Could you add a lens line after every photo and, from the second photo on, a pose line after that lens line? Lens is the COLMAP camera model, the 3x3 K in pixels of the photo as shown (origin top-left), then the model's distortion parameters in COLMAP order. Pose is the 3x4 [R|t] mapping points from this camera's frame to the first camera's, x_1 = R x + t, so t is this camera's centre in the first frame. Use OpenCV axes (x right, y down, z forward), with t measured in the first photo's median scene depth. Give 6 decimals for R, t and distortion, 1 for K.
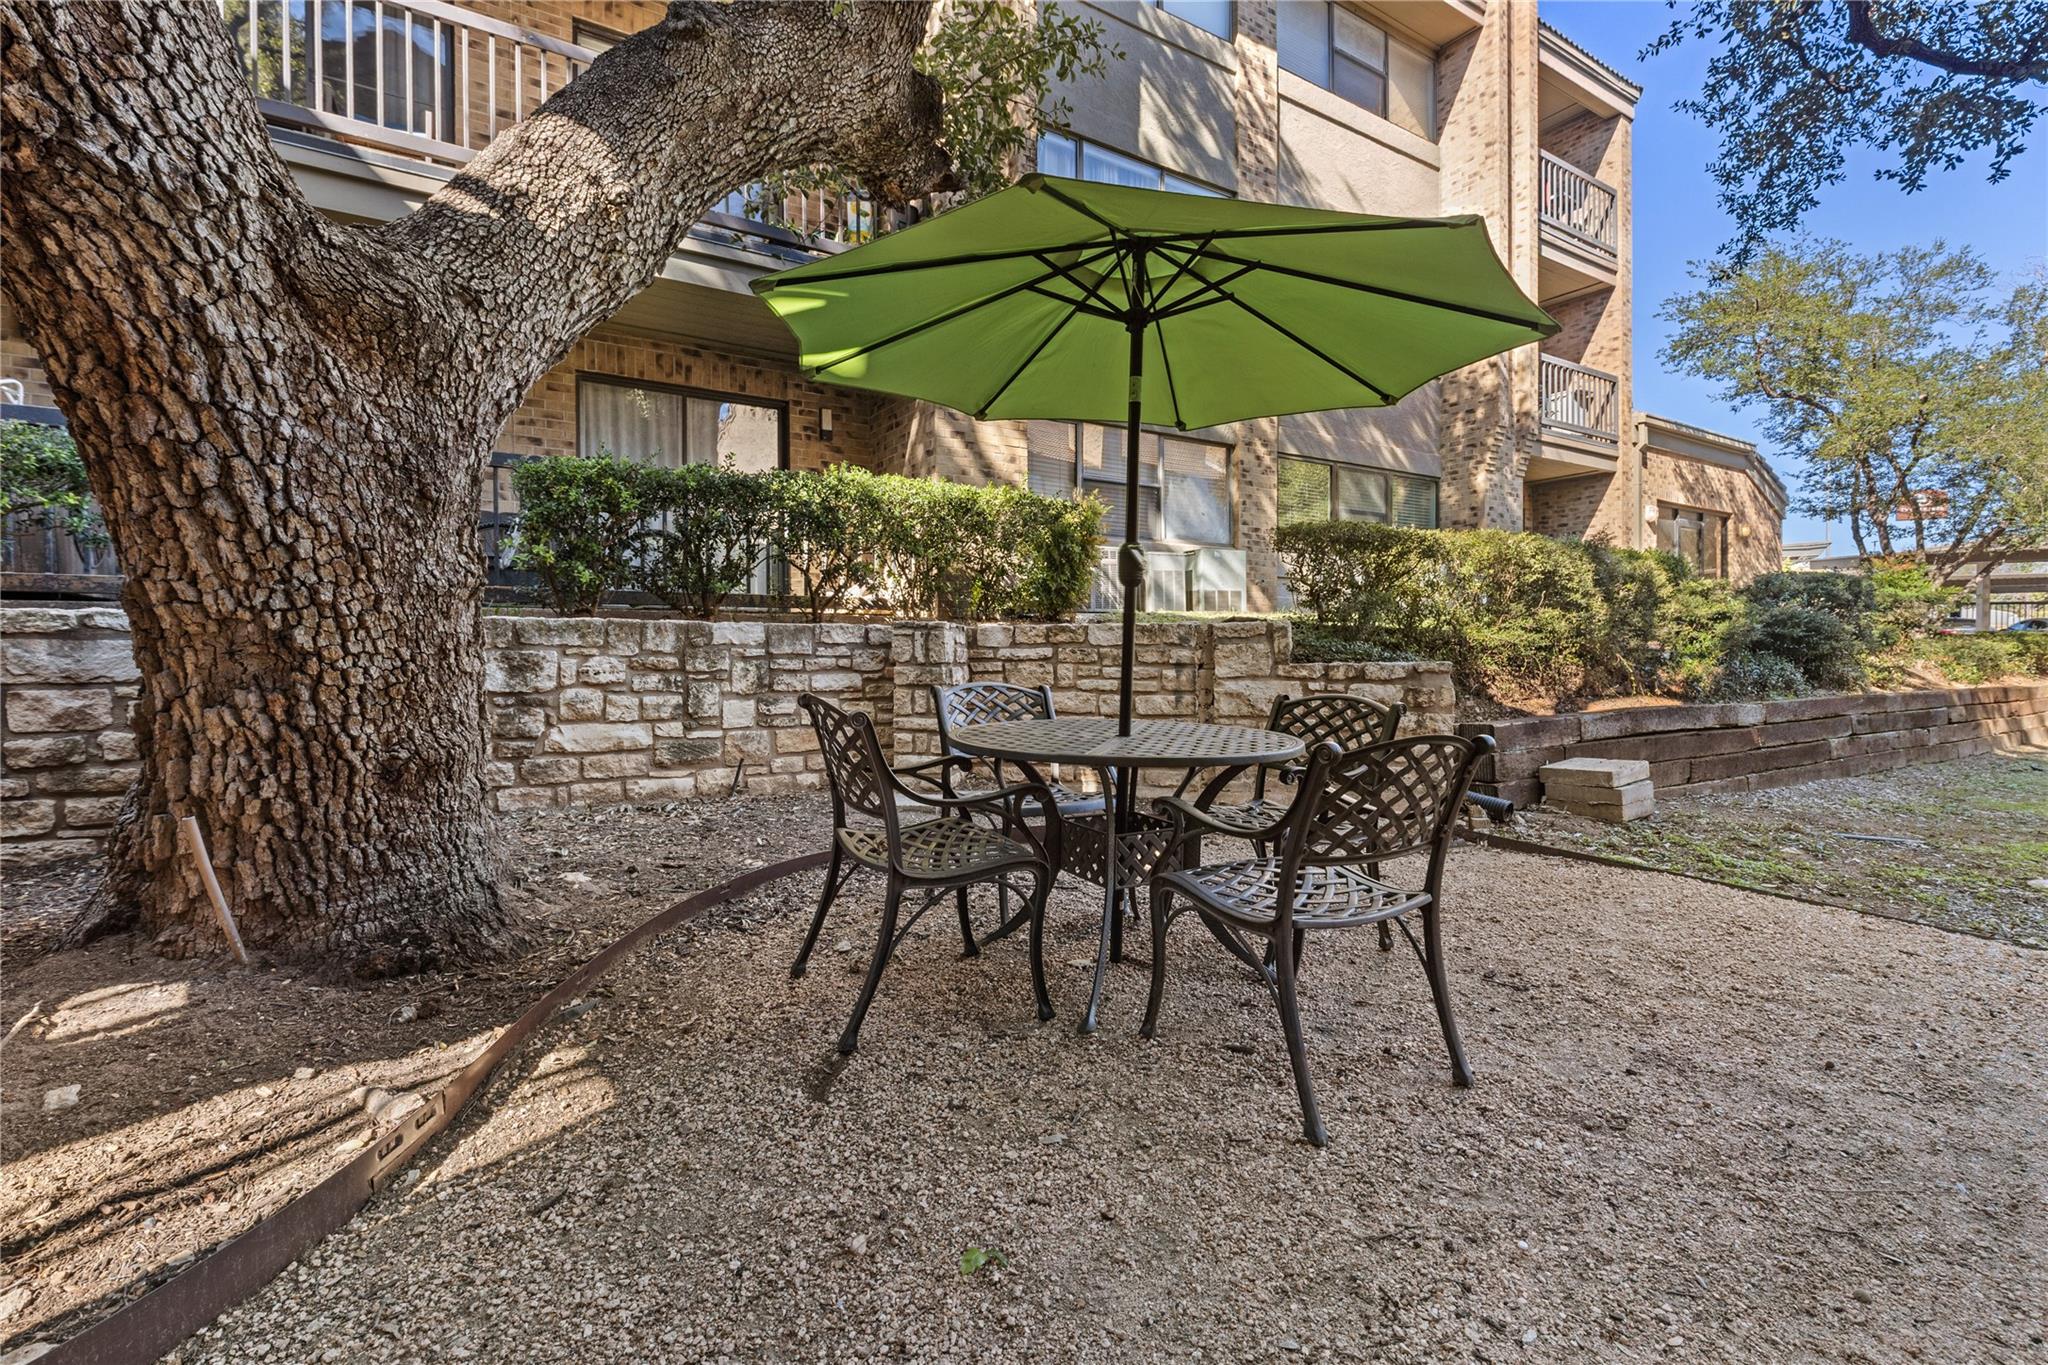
lens RADIAL K [[915.1, 0, 1020.0], [0, 915.1, 670.1], [0, 0, 1]] dist [-0.002191, -0.000306]
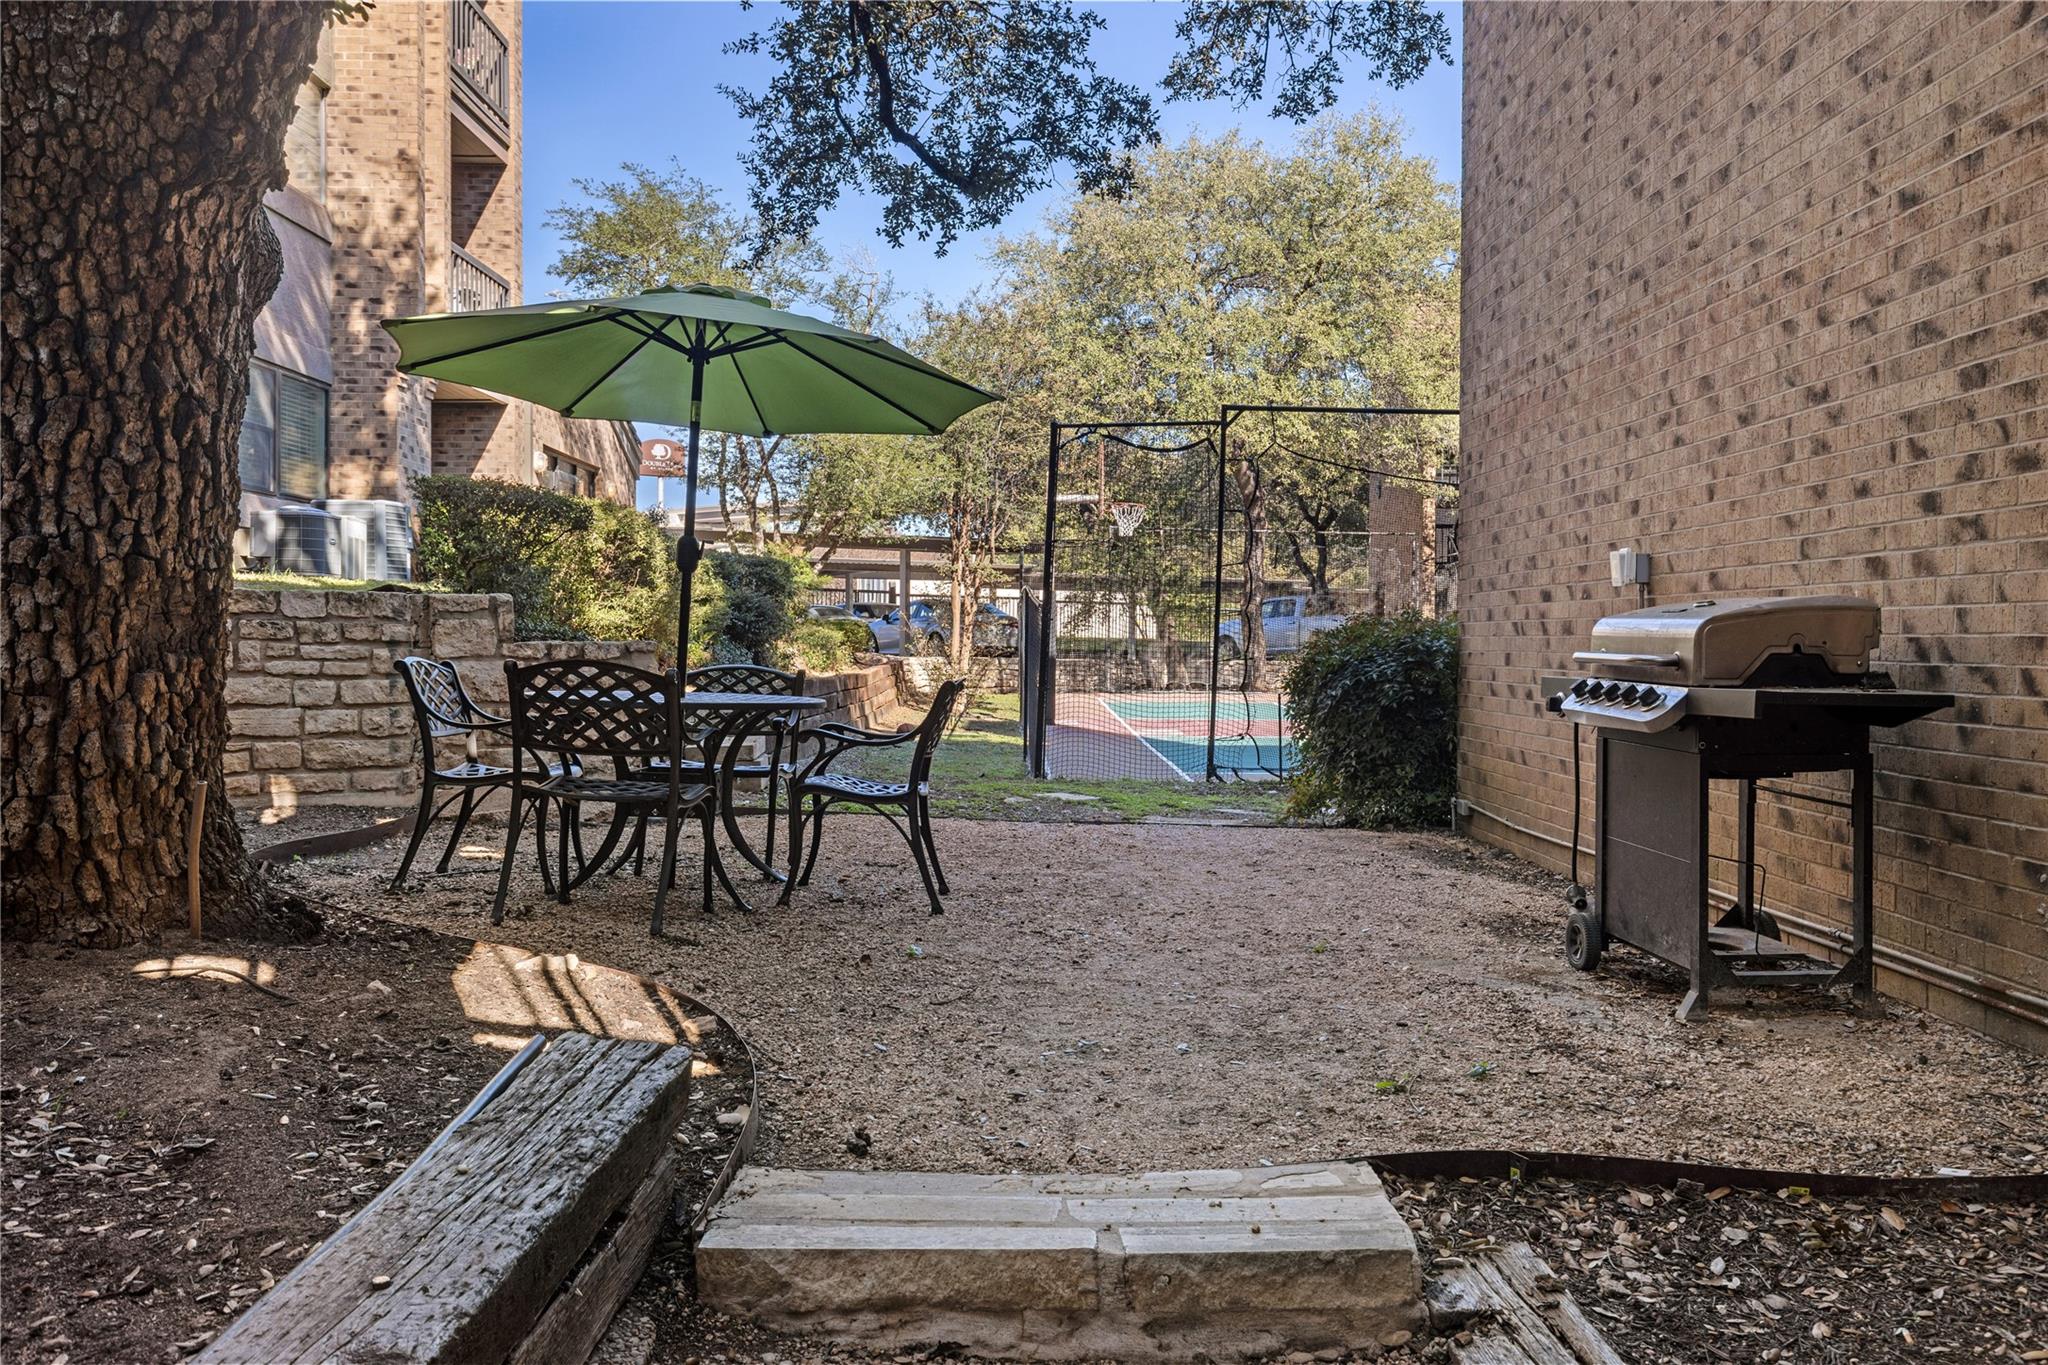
lens RADIAL K [[1657.2, 0, 1025.9], [0, 1657.2, 678.0], [0, 0, 1]] dist [0.002876, 0.000566]
pose [[0.525651, -0.012071, 0.850615, -0.787400], [0.009180, 0.999922, 0.008516, 0.018484], [-0.850651, 0.003333, 0.525721, -0.279012]]
